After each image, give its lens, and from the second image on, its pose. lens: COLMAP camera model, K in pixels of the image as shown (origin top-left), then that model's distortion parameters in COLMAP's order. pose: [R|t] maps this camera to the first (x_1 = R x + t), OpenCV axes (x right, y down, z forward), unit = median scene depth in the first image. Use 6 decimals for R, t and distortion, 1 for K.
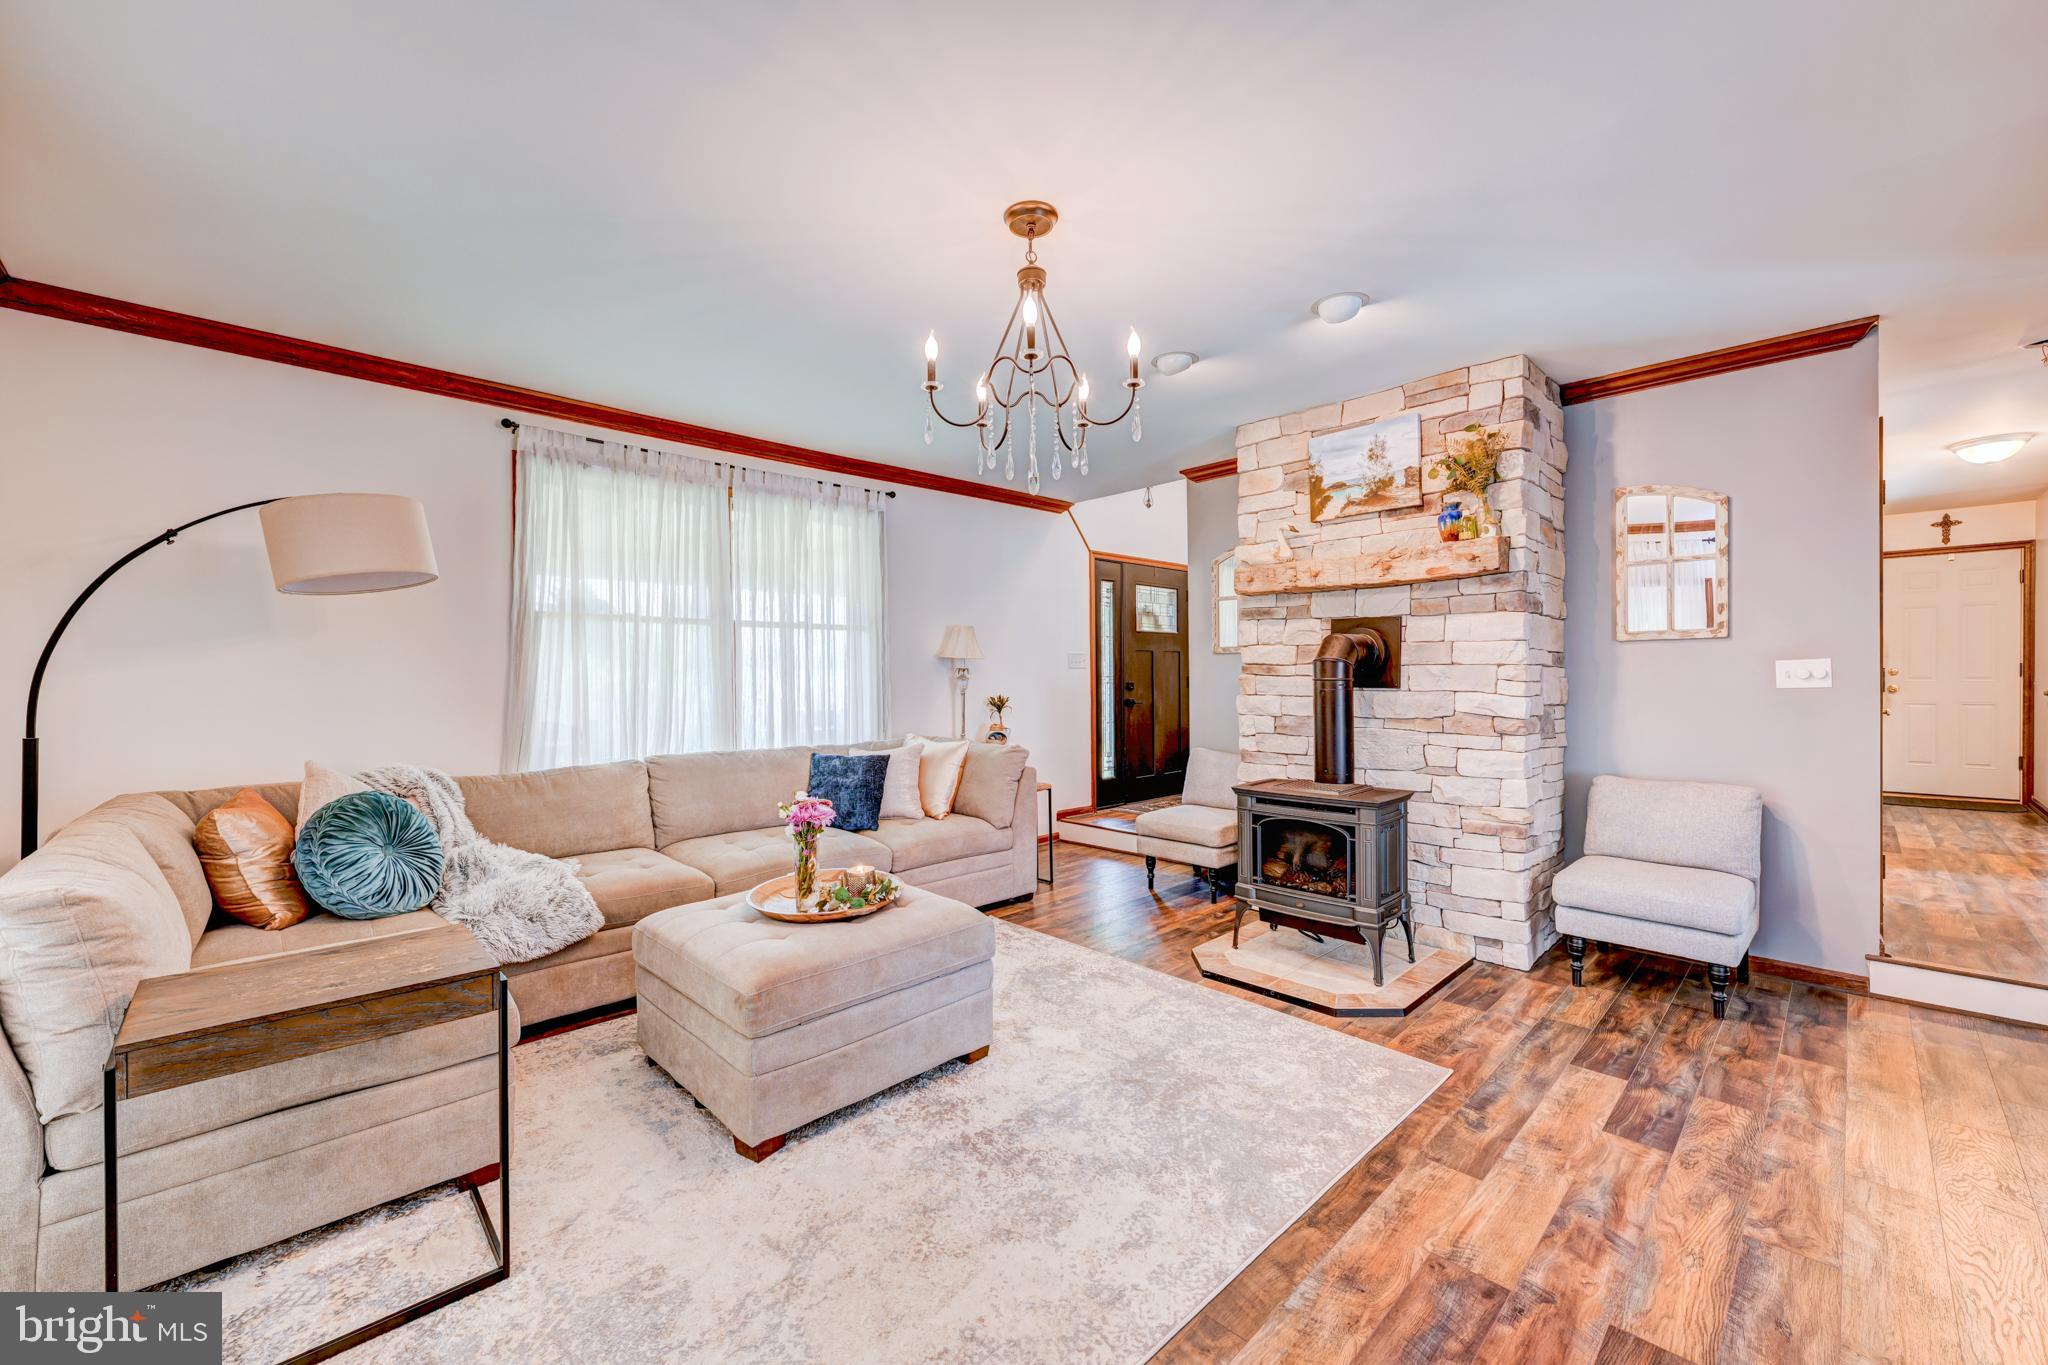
lens RADIAL K [[807.1, 0, 1030.3], [0, 807.1, 686.2], [0, 0, 1]] dist [-0.002252, -0.000077]
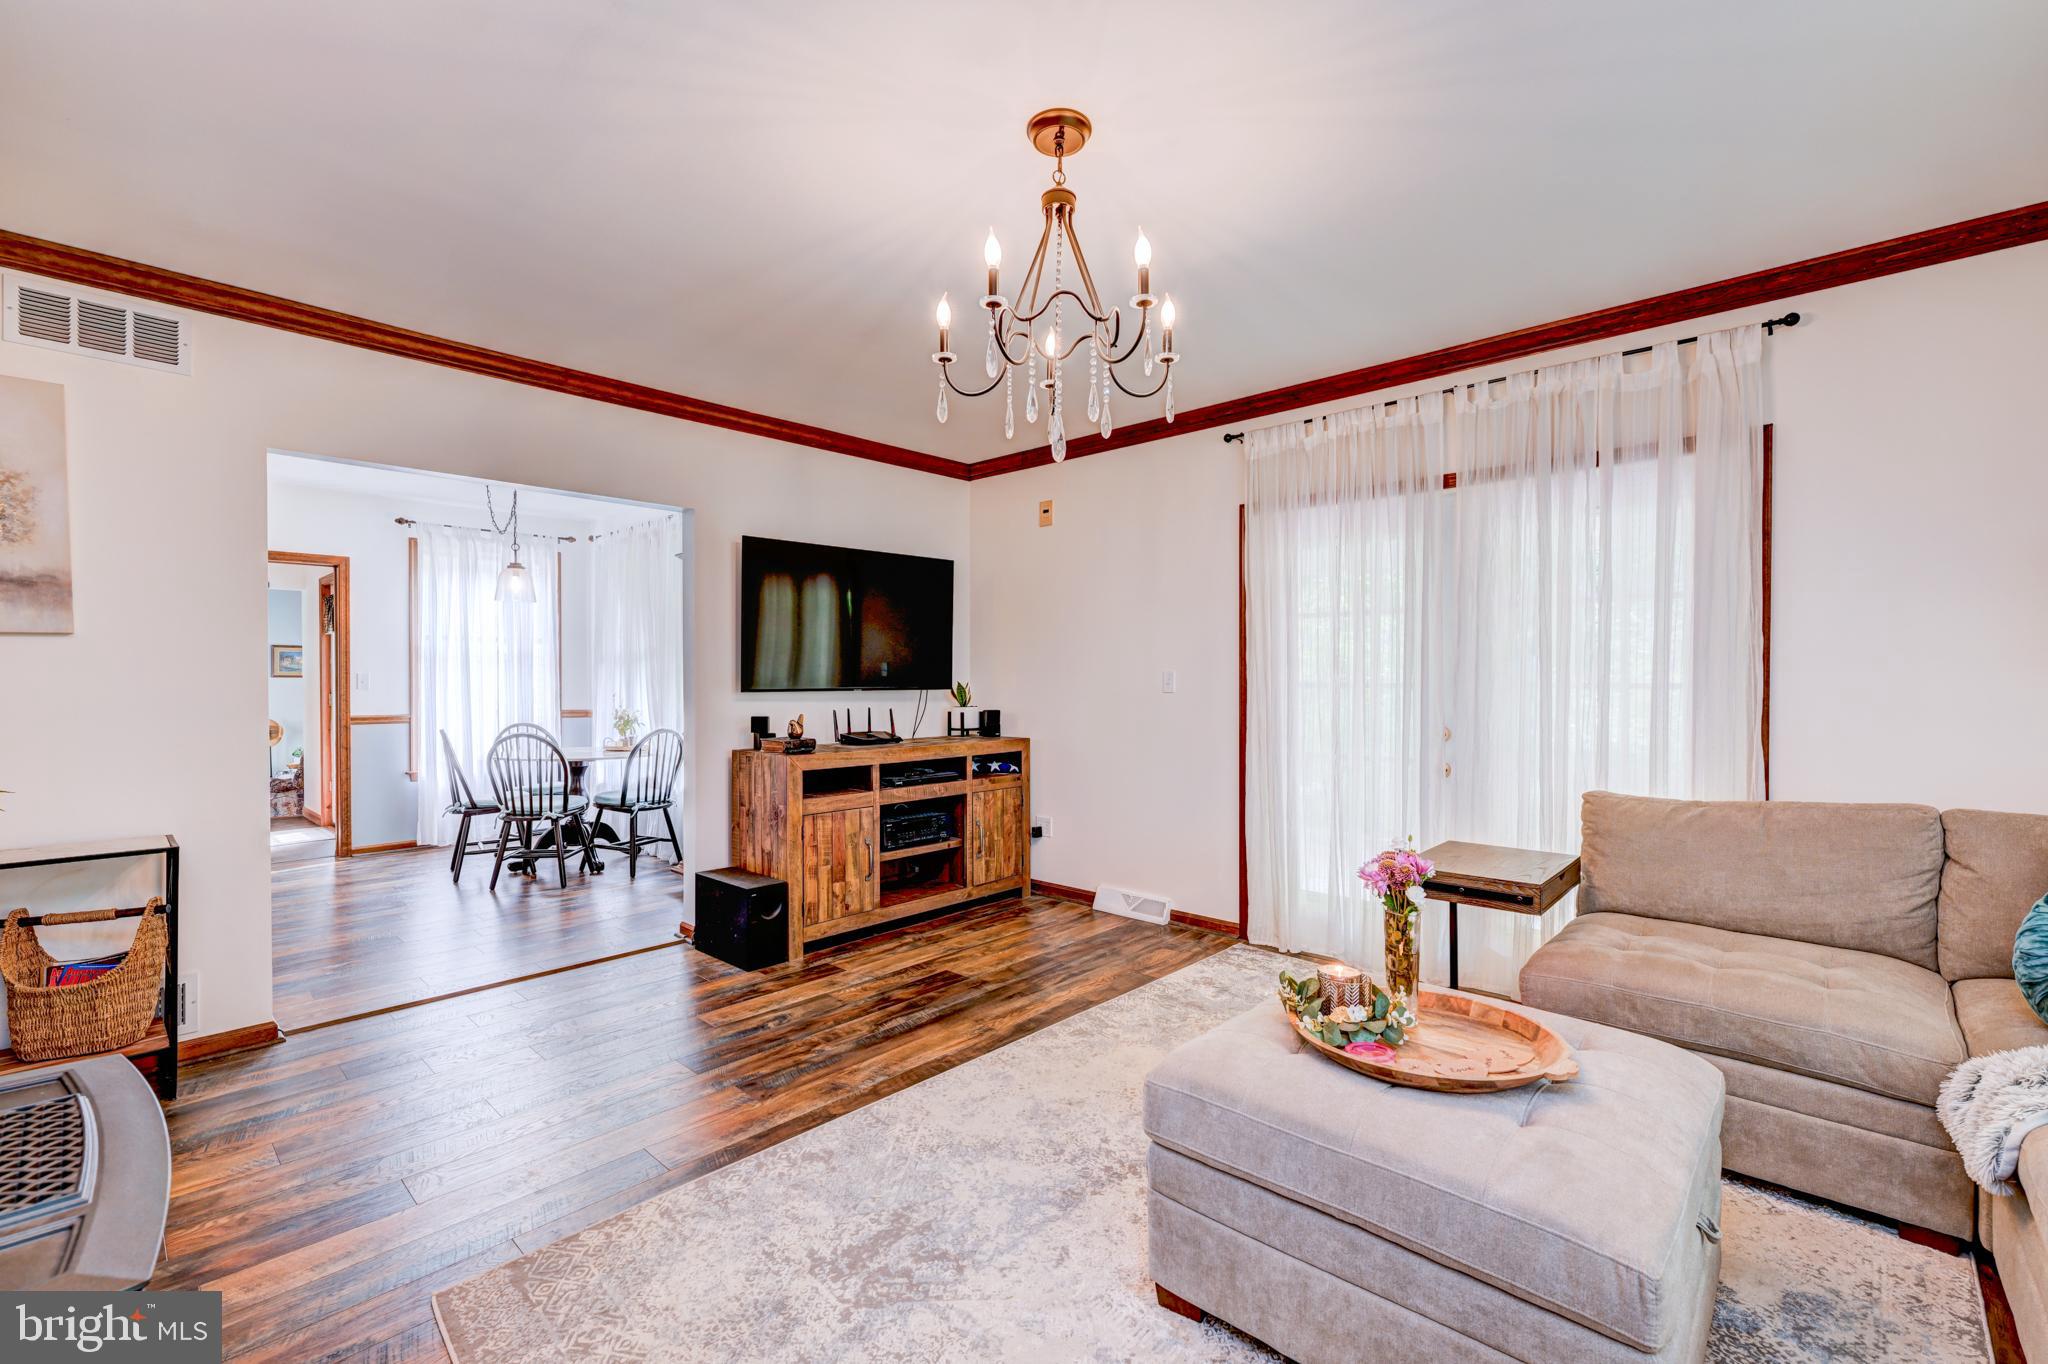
lens RADIAL K [[869.8, 0, 1016.4], [0, 869.8, 683.2], [0, 0, 1]] dist [-0.000669, 0.000359]
pose [[-0.999116, 0.011041, -0.040562, 0.084503], [0.010440, 0.999833, 0.014997, -0.021688], [0.040721, 0.014561, -0.999064, 1.838309]]
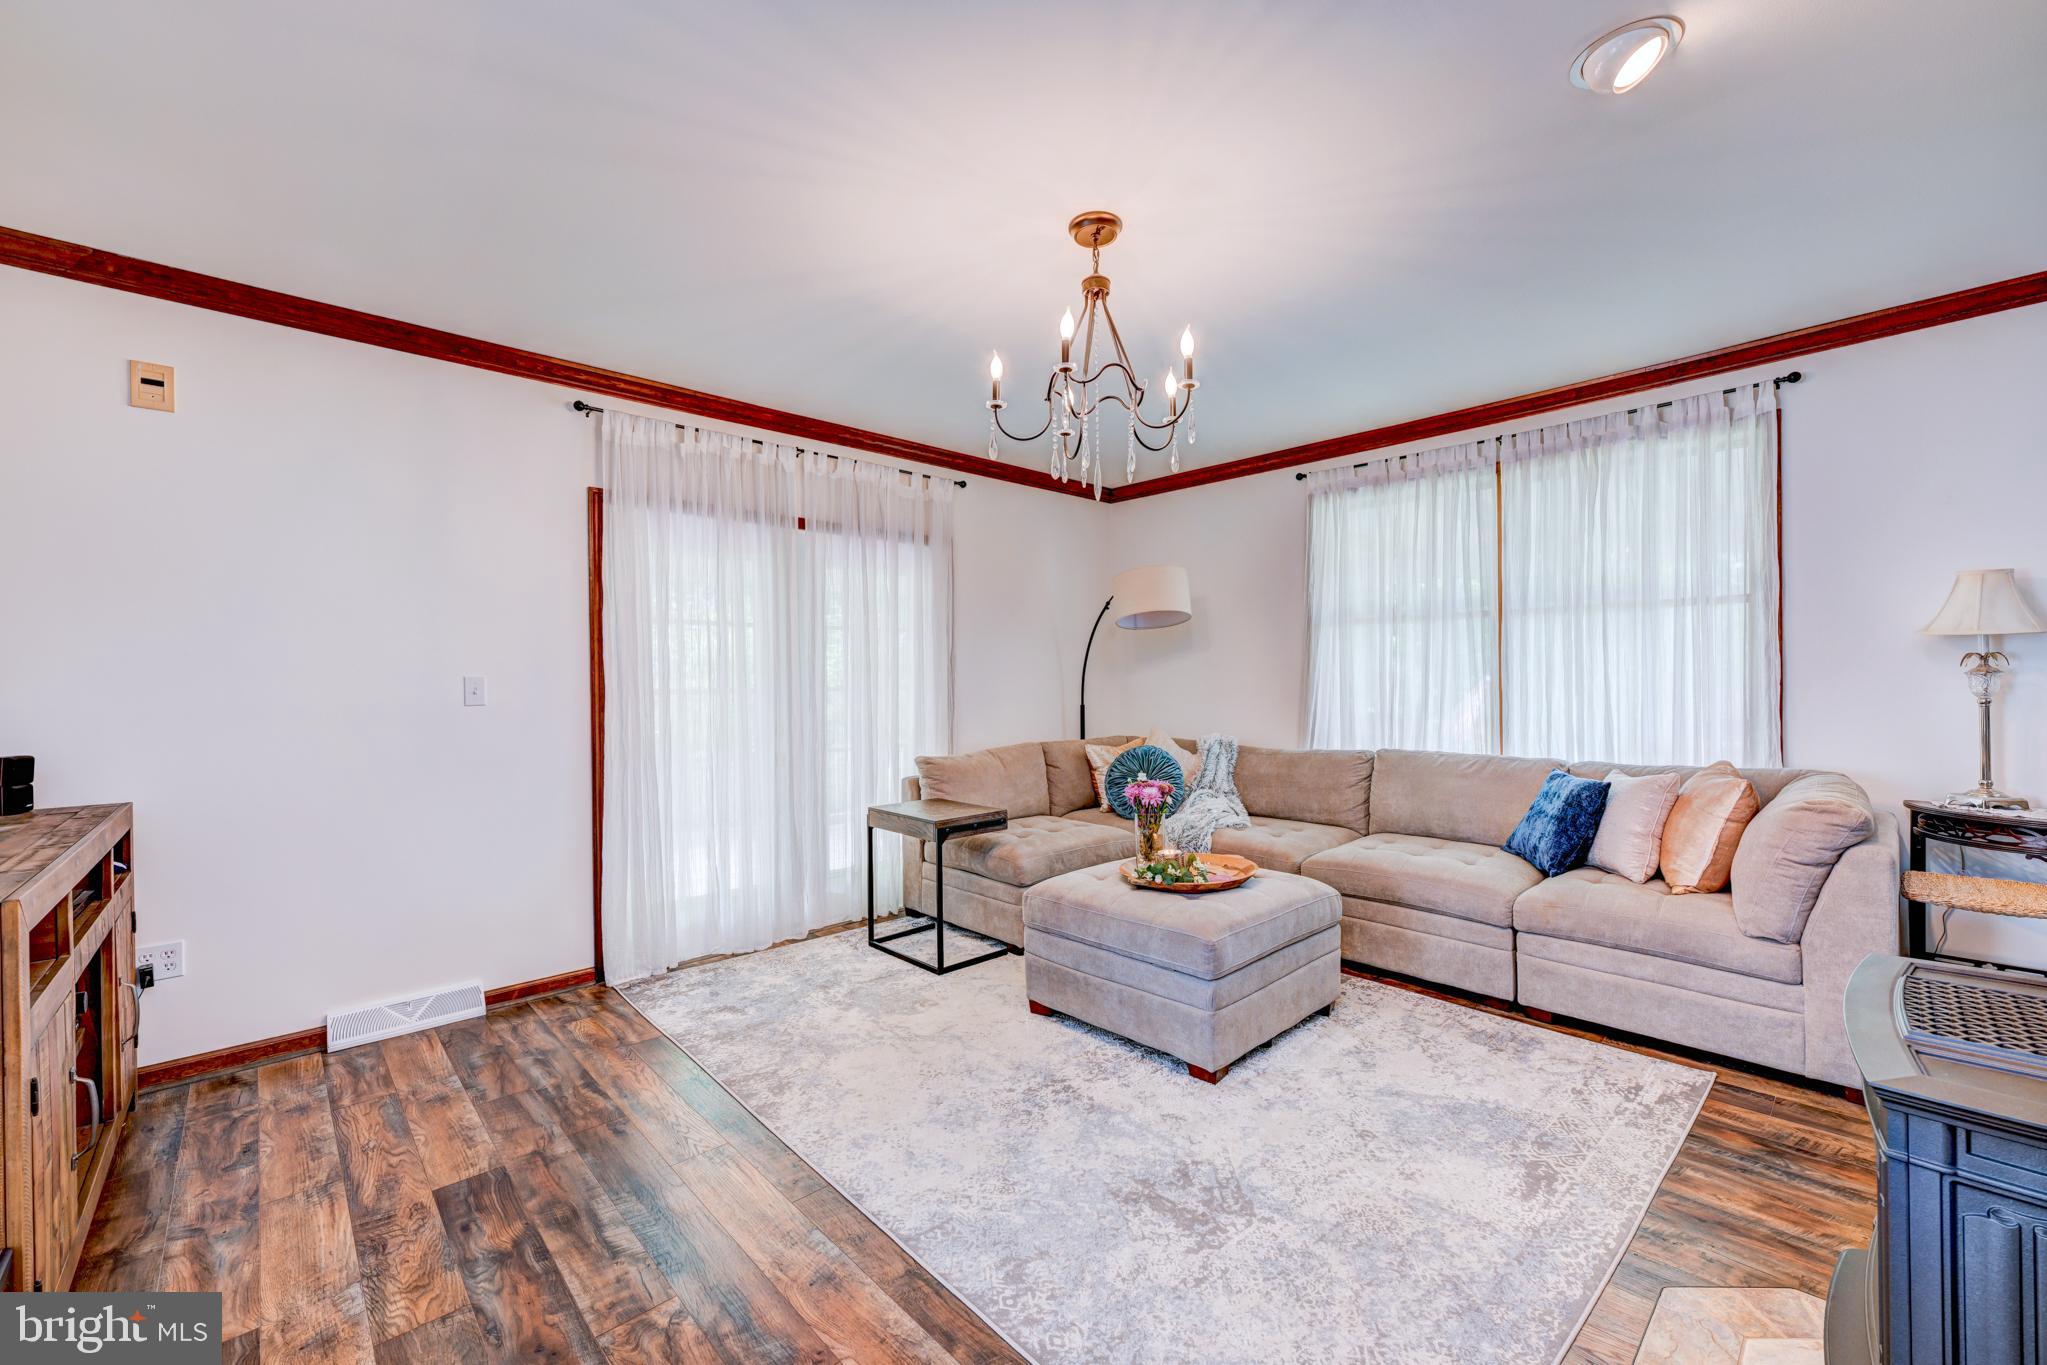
lens RADIAL K [[823.9, 0, 1035.3], [0, 823.9, 682.0], [0, 0, 1]] dist [0.001507, -0.000053]
pose [[-0.015107, 0.011425, -0.999821, 1.008084], [0.000421, 0.999935, 0.011420, -0.022500], [0.999886, -0.000248, -0.015111, 0.903002]]
